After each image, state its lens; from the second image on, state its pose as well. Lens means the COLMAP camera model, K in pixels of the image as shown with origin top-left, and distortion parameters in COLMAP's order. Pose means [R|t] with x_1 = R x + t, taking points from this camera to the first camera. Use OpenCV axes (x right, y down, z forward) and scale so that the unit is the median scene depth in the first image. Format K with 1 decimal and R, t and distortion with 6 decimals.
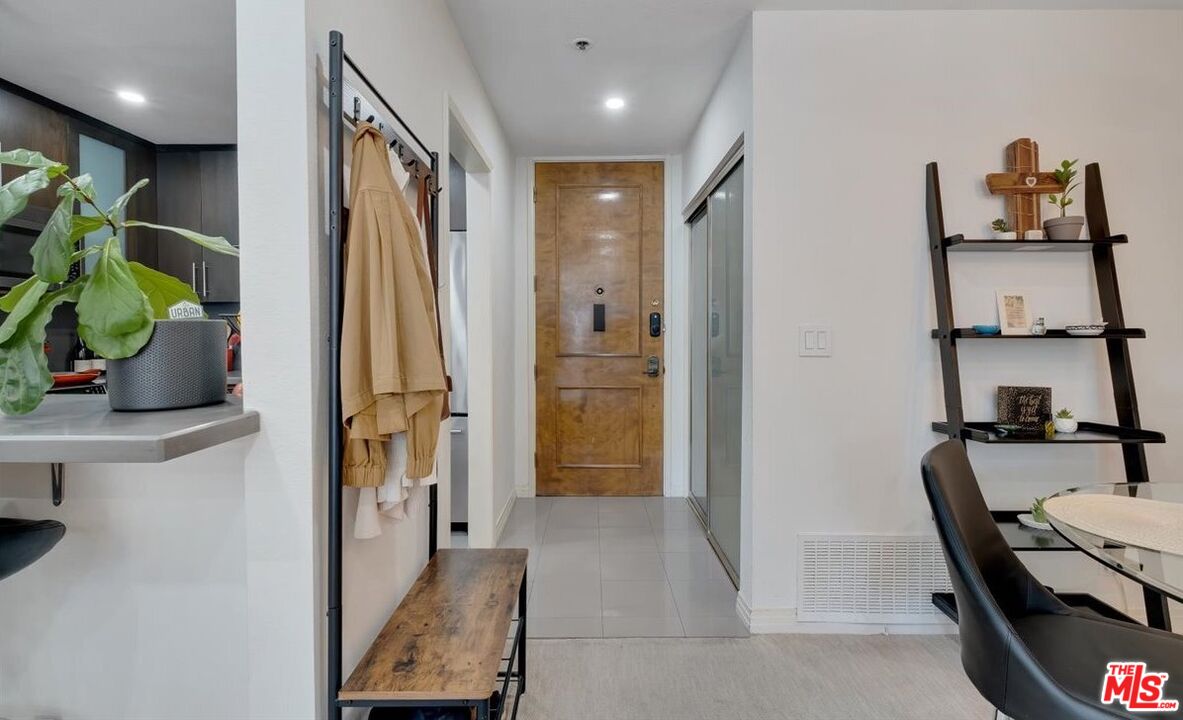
lens RADIAL K [[547.4, 0, 589.8], [0, 547.4, 356.5], [0, 0, 1]] dist [-0.001494, -0.002969]
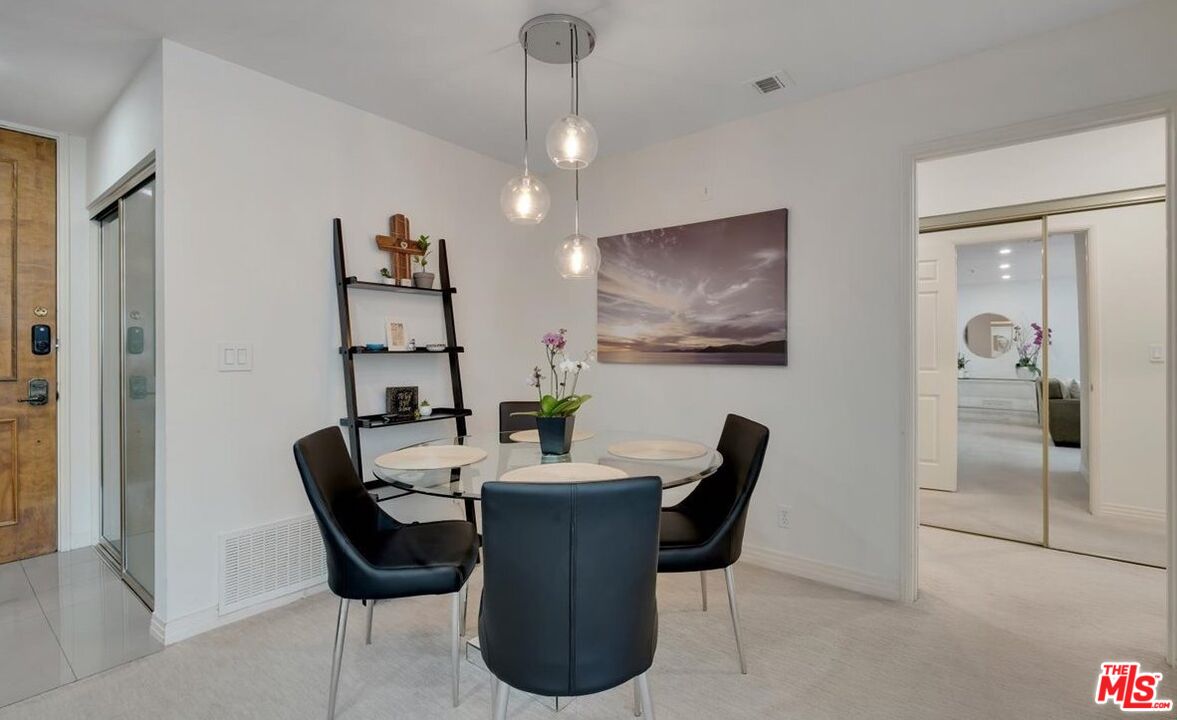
lens RADIAL K [[544.6, 0, 628.3], [0, 544.6, 349.4], [0, 0, 1]] dist [-0.001494, -0.002969]
pose [[0.602576, -0.001528, 0.798060, 0.010970], [0.035130, 0.999080, -0.024612, 0.012084], [-0.797288, 0.042867, 0.602075, -0.321987]]
